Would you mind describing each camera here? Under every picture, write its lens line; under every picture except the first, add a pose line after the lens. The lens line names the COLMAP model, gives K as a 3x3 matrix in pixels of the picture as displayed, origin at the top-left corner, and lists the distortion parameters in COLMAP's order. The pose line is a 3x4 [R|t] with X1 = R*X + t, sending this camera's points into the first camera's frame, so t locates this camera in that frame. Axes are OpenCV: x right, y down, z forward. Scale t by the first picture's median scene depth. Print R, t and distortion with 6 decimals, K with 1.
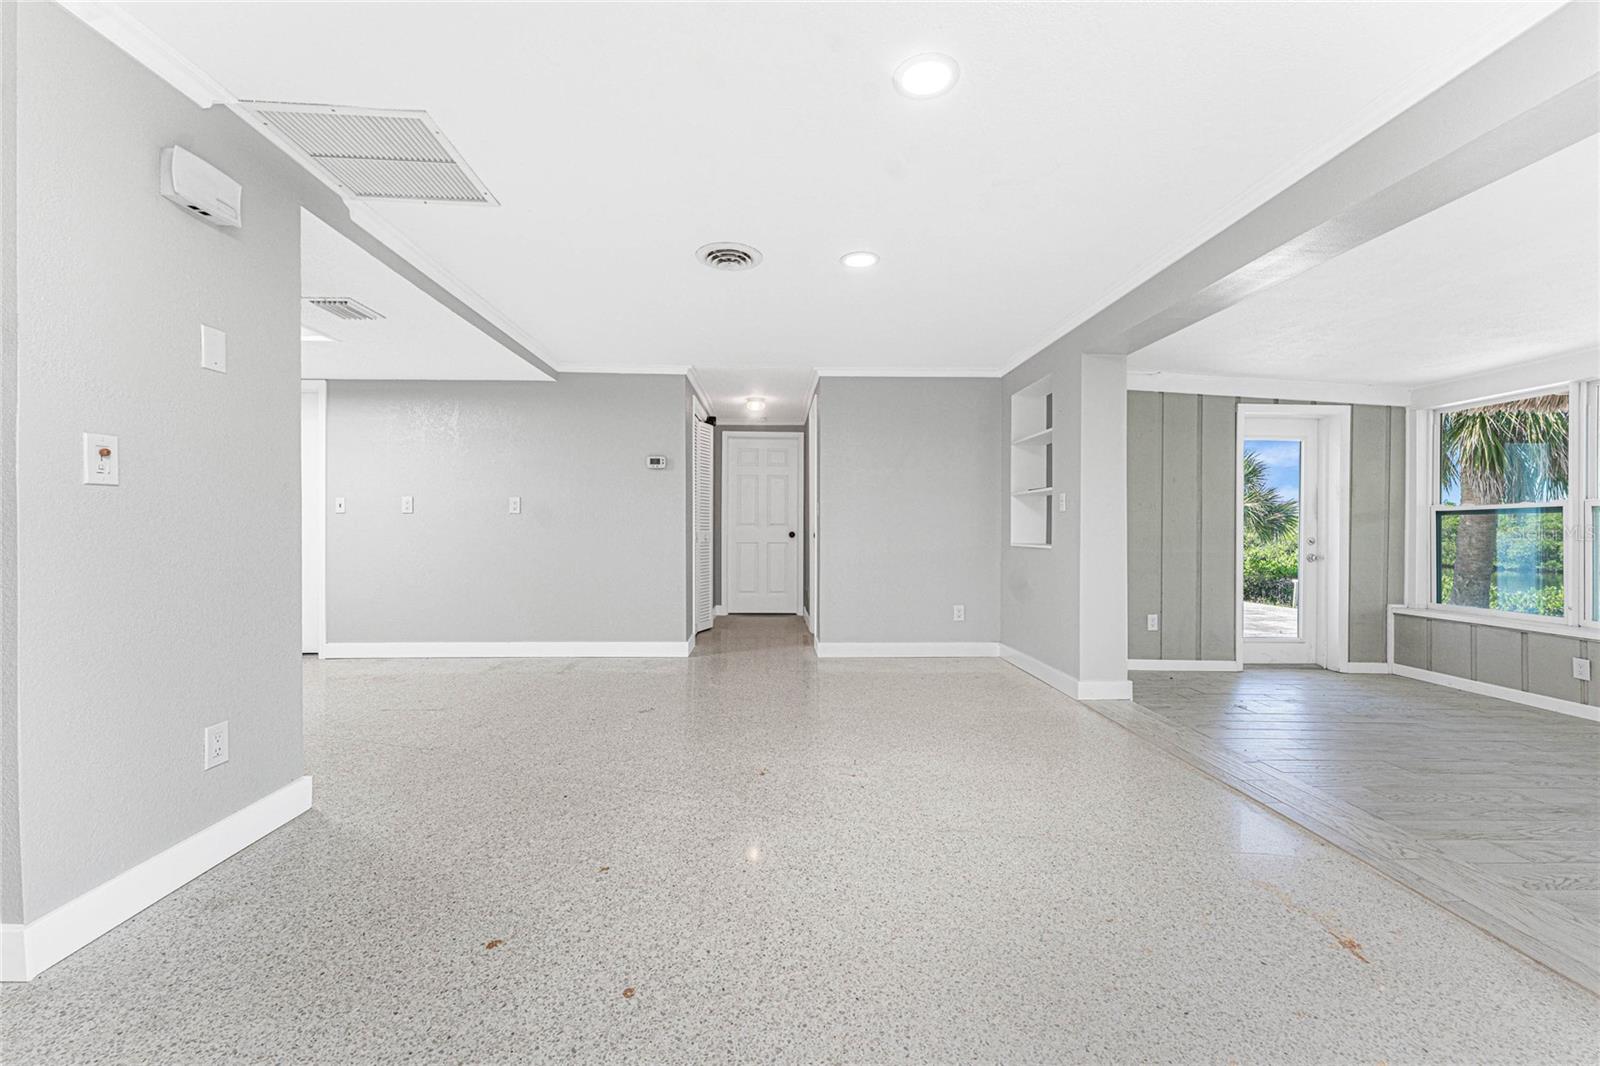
lens RADIAL K [[641.6, 0, 798.4], [0, 641.6, 529.8], [0, 0, 1]] dist [-0.001490, -0.000242]
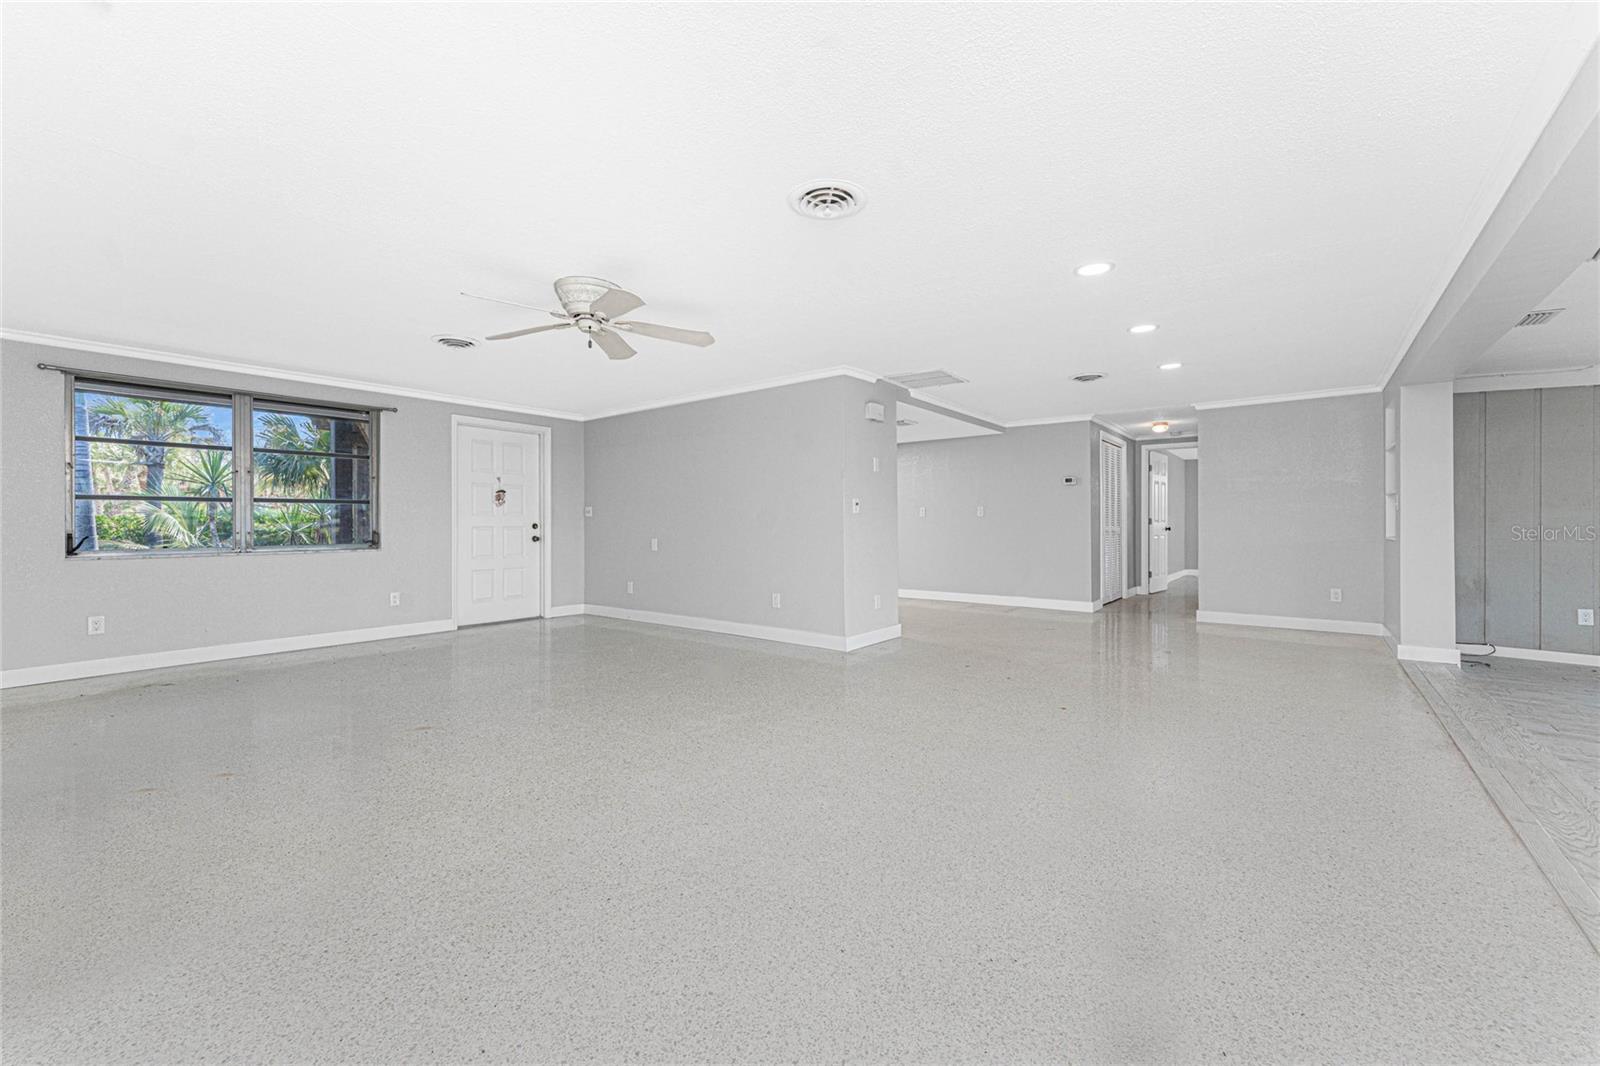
lens RADIAL K [[640.6, 0, 799.6], [0, 640.6, 522.6], [0, 0, 1]] dist [-0.000630, -0.000118]
pose [[0.762946, -0.006143, -0.646433, 0.265870], [0.003916, 0.999980, -0.004881, -0.002879], [0.646450, 0.001192, 0.762955, -0.552646]]
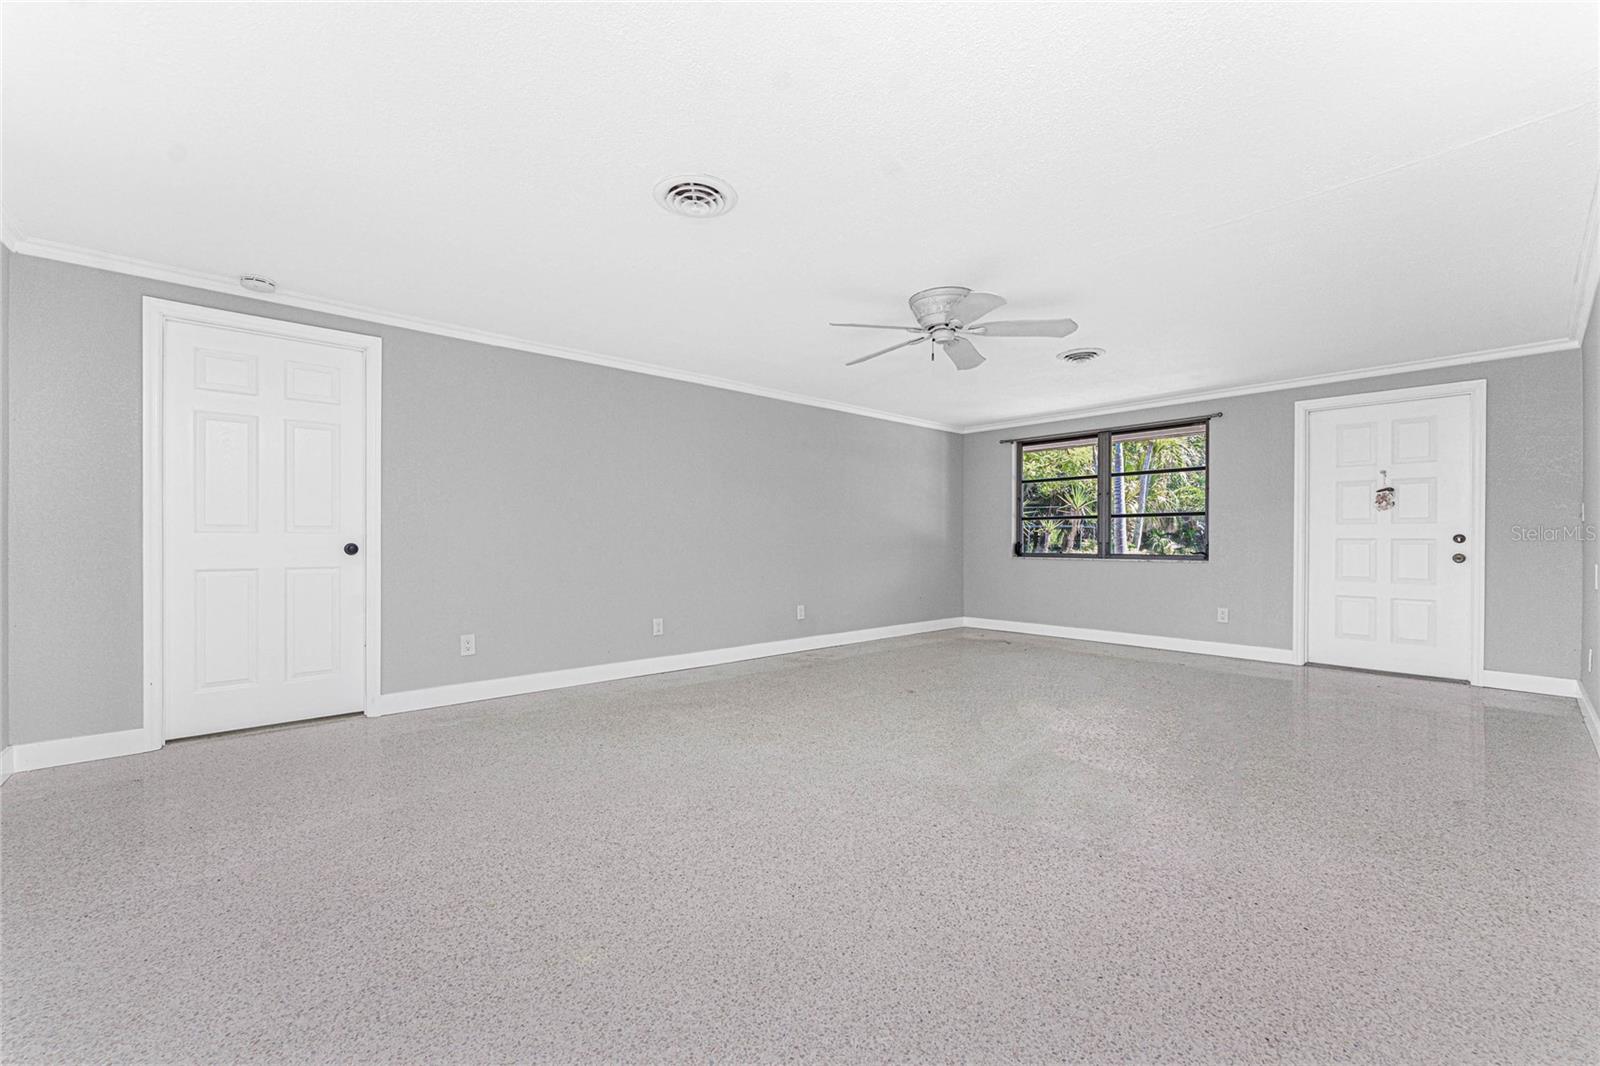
lens RADIAL K [[642.2, 0, 800.6], [0, 642.2, 540.5], [0, 0, 1]] dist [0.001436, -0.000057]
pose [[-0.768376, -0.001592, -0.639996, 0.209661], [-0.003601, 0.999992, 0.001836, 0.000107], [0.639988, 0.003716, -0.768376, 0.254974]]
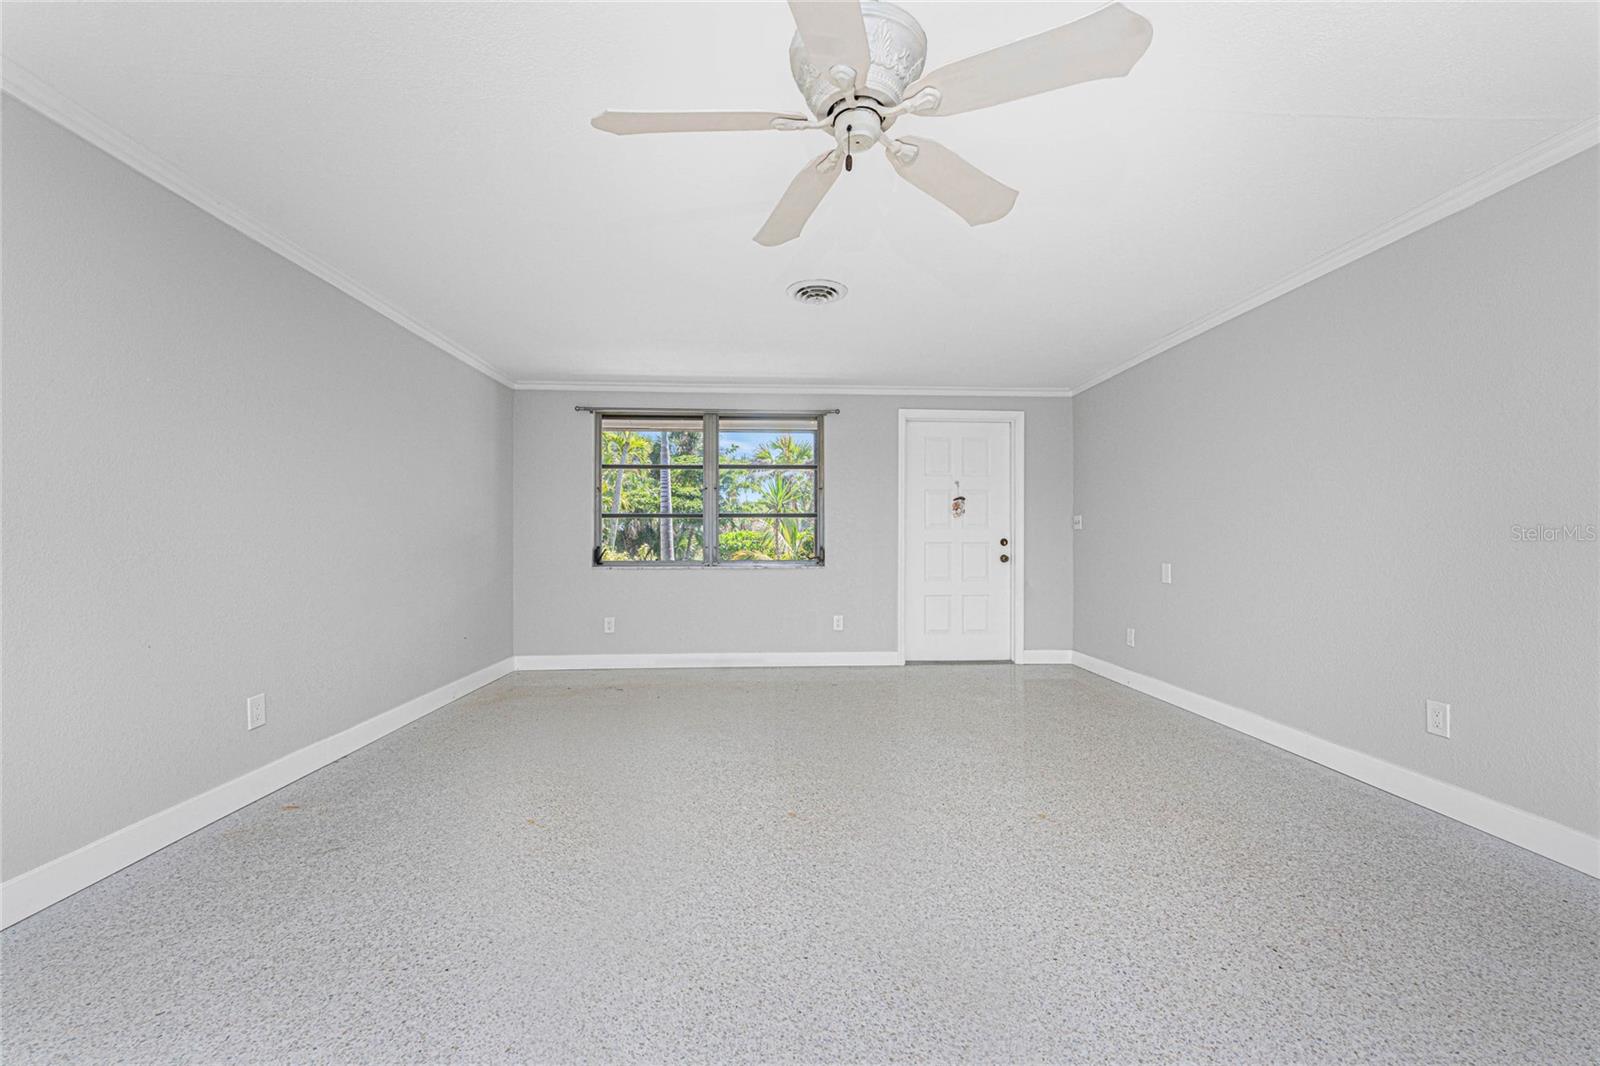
lens RADIAL K [[638.2, 0, 799.5], [0, 638.2, 541.4], [0, 0, 1]] dist [0.000123, 0.000024]
pose [[0.012879, 0.000991, -0.999917, -0.015806], [-0.001610, 0.999998, 0.000970, -0.005902], [0.999916, 0.001598, 0.012881, -0.211175]]
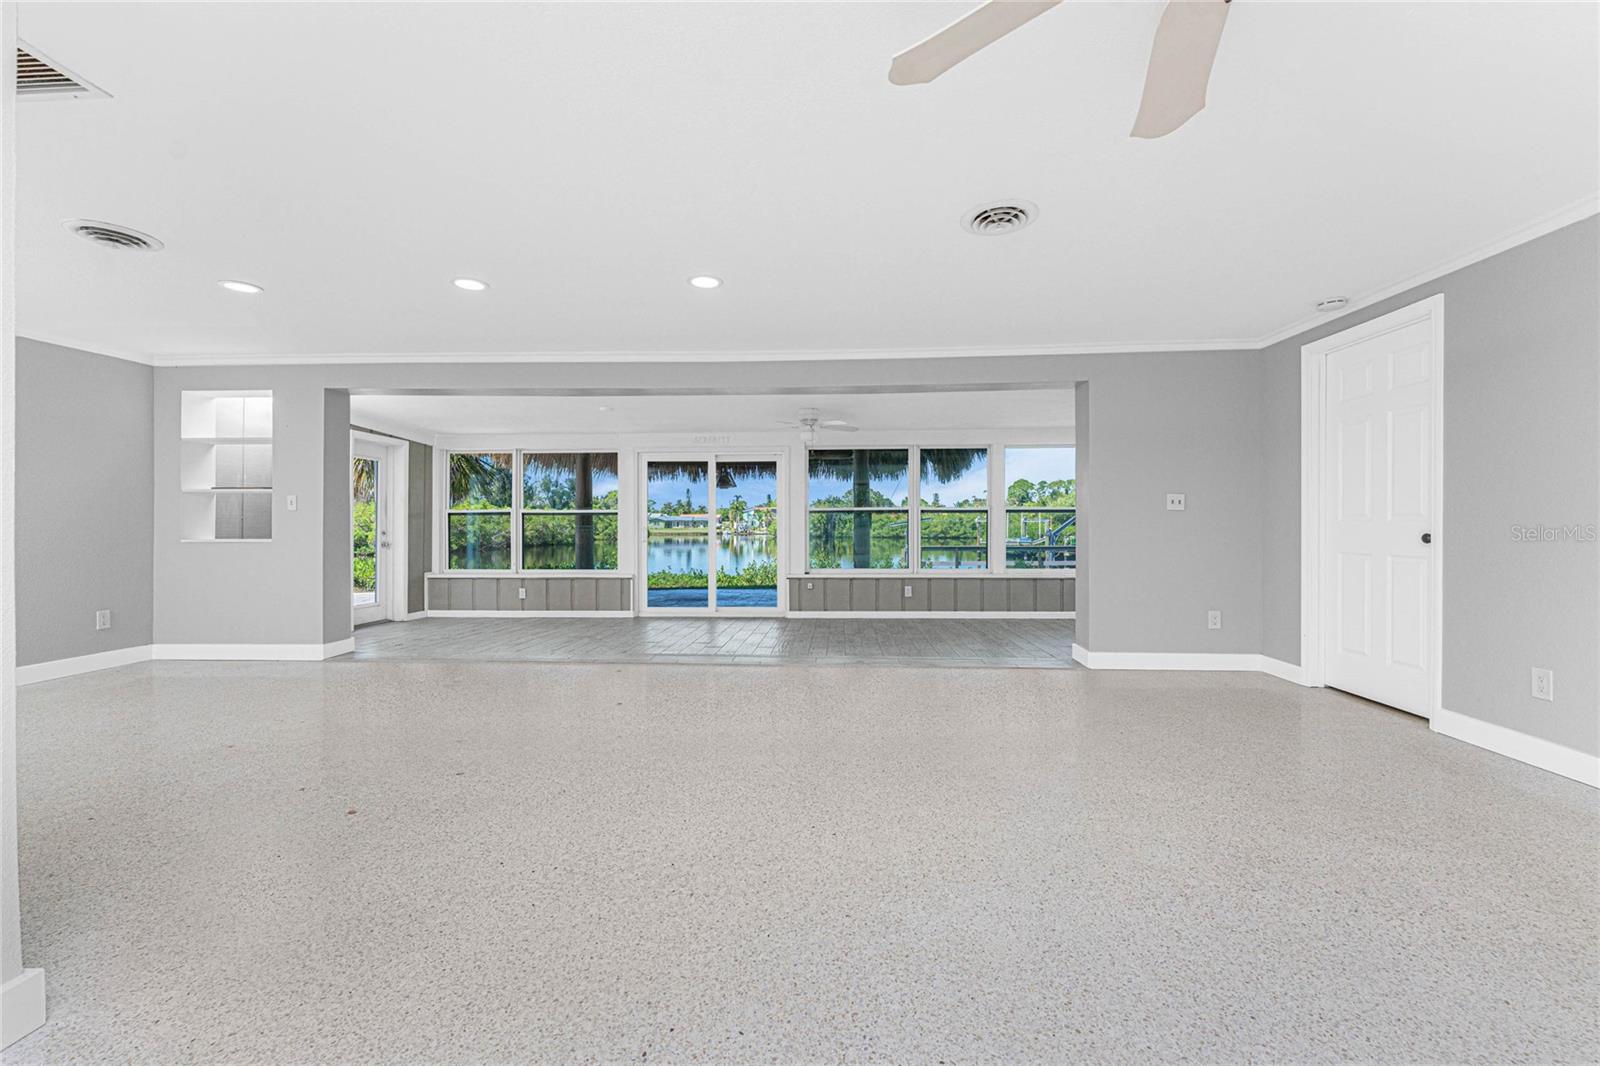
lens RADIAL K [[651.2, 0, 806.0], [0, 651.2, 521.2], [0, 0, 1]] dist [0.001239, -0.000033]
pose [[0.083872, 0.000884, 0.996476, -0.582106], [0.001787, 0.999998, -0.001037, -0.004562], [-0.996475, 0.001868, 0.083871, -0.049088]]
